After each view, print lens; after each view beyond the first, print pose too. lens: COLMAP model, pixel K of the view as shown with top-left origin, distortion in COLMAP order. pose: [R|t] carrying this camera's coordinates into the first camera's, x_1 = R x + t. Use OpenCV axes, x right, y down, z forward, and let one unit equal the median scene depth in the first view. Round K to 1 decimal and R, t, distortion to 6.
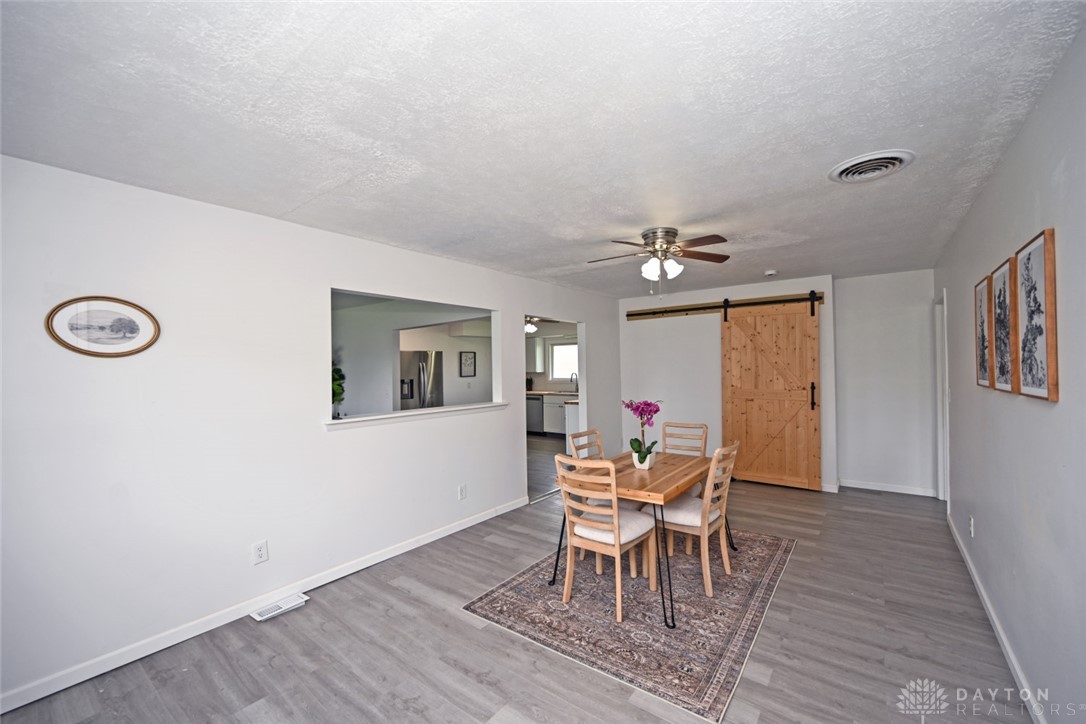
lens RADIAL K [[441.1, 0, 543.0], [0, 441.1, 362.0], [0, 0, 1]] dist [-0.002121, -0.000185]
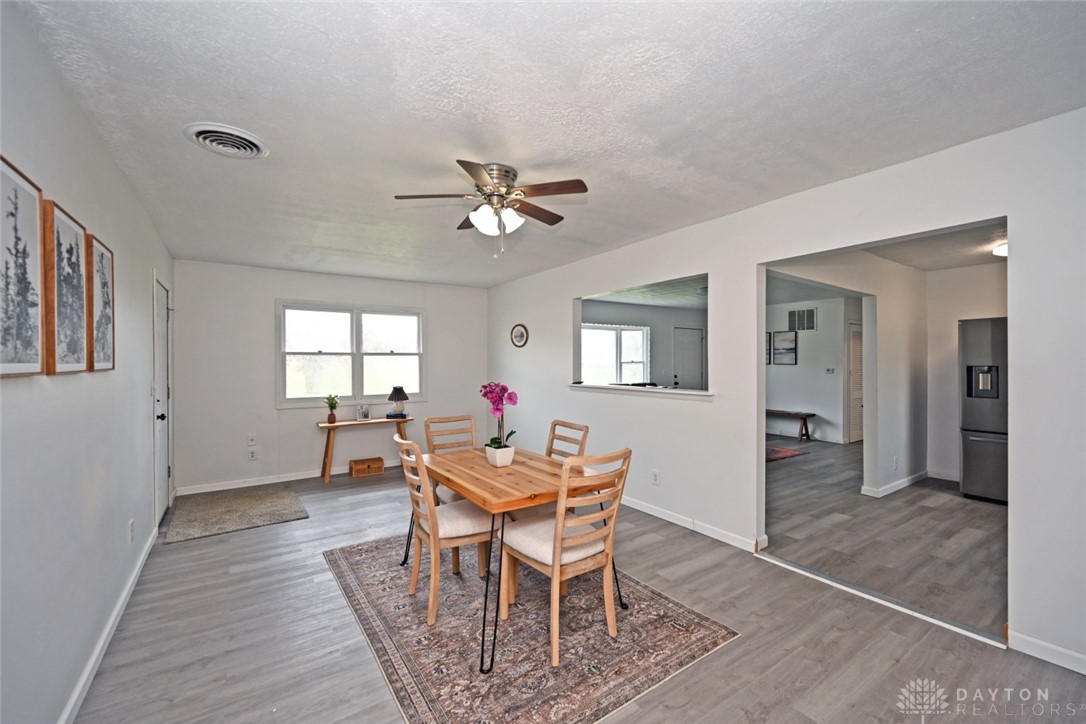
lens RADIAL K [[444.4, 0, 543.0], [0, 444.4, 362.0], [0, 0, 1]] dist [0.001799, 0.000212]
pose [[-0.315338, 0.015620, -0.948851, 1.125528], [0.023368, 0.999689, 0.008691, 0.043341], [0.948692, -0.019432, -0.315605, 1.507665]]
